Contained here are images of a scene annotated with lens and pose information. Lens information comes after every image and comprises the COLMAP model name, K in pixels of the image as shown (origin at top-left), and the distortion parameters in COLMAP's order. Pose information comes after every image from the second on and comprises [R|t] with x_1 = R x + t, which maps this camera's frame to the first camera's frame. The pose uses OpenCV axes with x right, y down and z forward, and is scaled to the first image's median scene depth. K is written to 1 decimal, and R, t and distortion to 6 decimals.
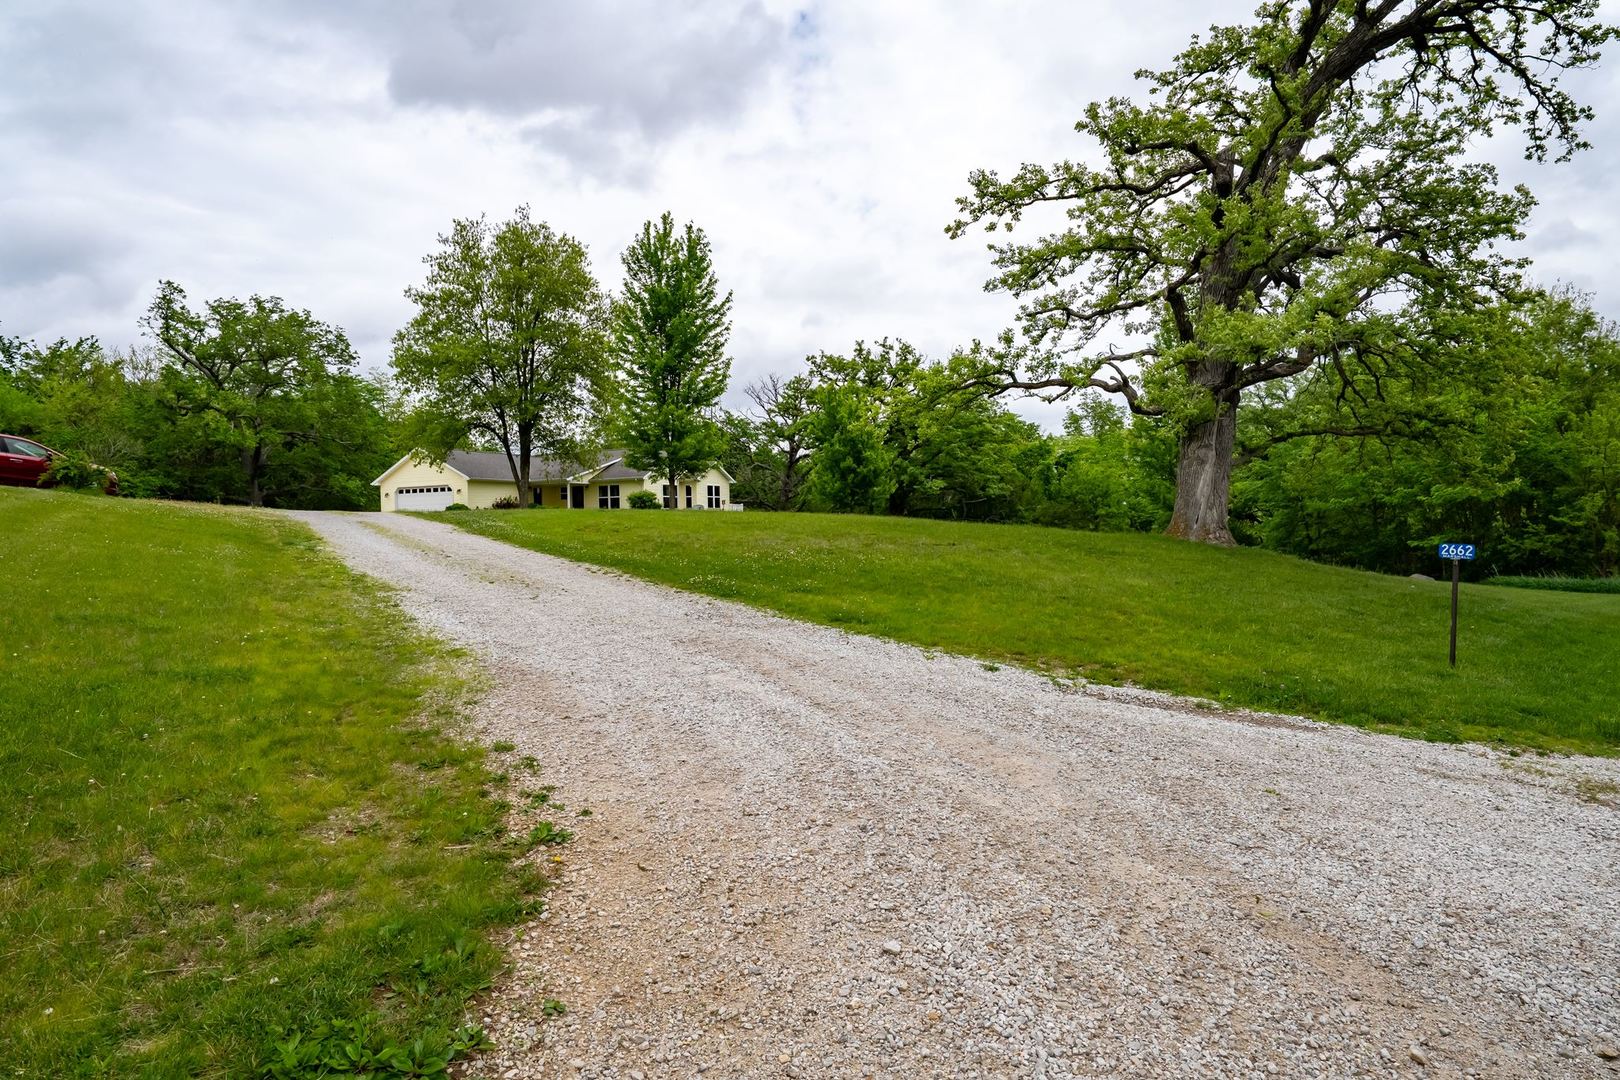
lens RADIAL K [[907.9, 0, 805.6], [0, 907.9, 561.5], [0, 0, 1]] dist [0.000166, 0.000141]
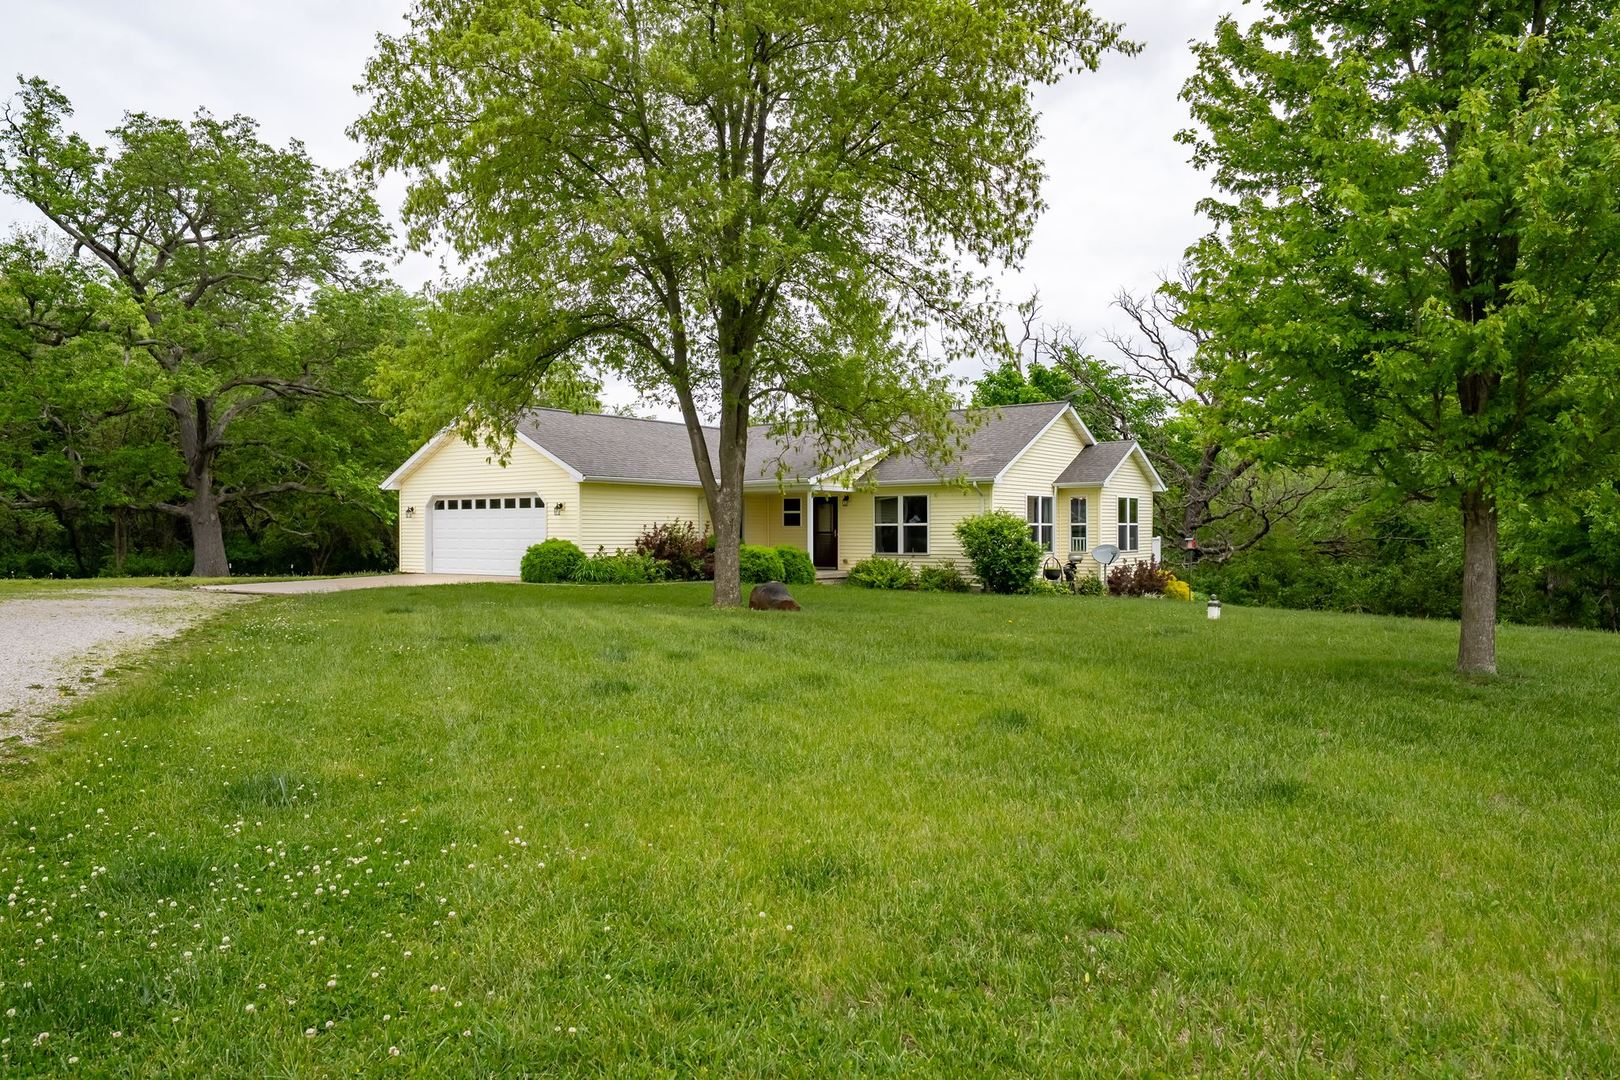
lens RADIAL K [[1121.2, 0, 805.4], [0, 1121.2, 571.1], [0, 0, 1]] dist [0.018285, -0.006593]
pose [[0.983293, 0.026620, -0.180072, -0.166320], [-0.026763, 0.999640, 0.001635, -0.048933], [0.180051, 0.003211, 0.983652, 0.479886]]
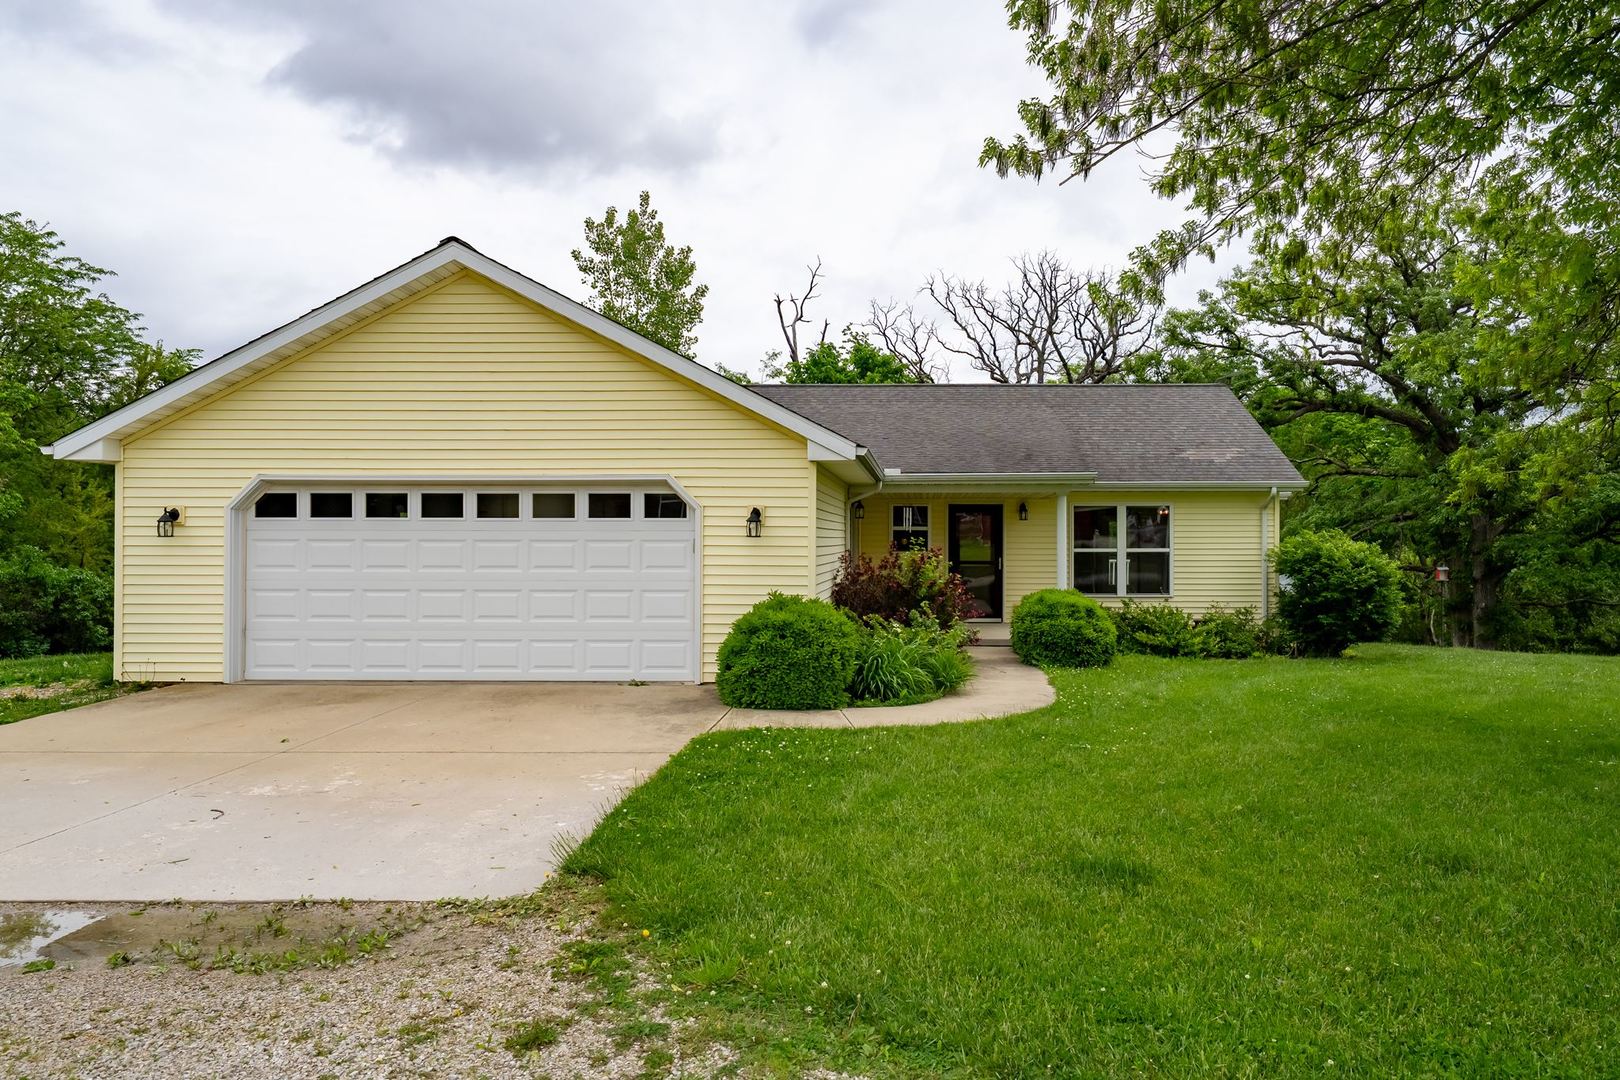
lens RADIAL K [[1030.2, 0, 900.9], [0, 1030.2, 537.7], [0, 0, 1]] dist [-0.000419, 0.000537]
pose [[0.913334, 0.022555, 0.406586, -0.403130], [-0.005078, 0.999018, -0.044012, -0.060708], [-0.407179, 0.038133, 0.912552, 0.749100]]
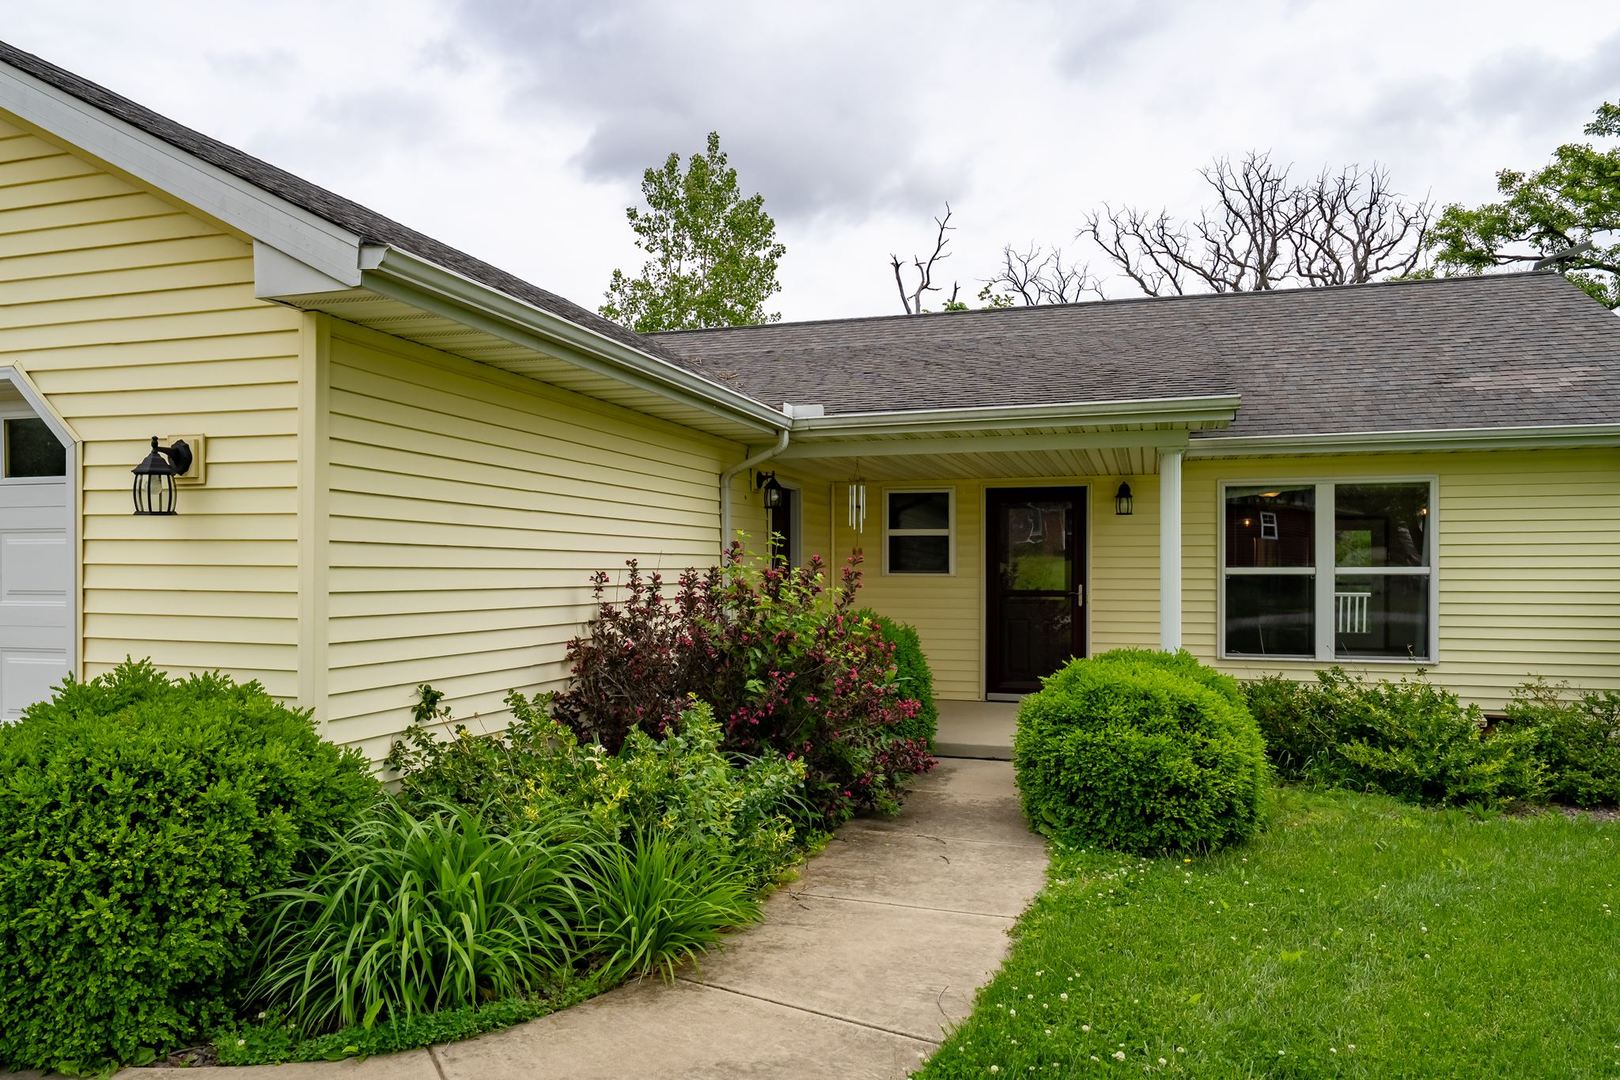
lens RADIAL K [[1121.2, 0, 805.4], [0, 1121.2, 571.1], [0, 0, 1]] dist [0.018285, -0.006593]
pose [[0.988708, 0.022914, 0.148092, -0.322480], [-0.017288, 0.999083, -0.039165, -0.062705], [-0.148854, 0.036162, 0.988198, 0.844043]]
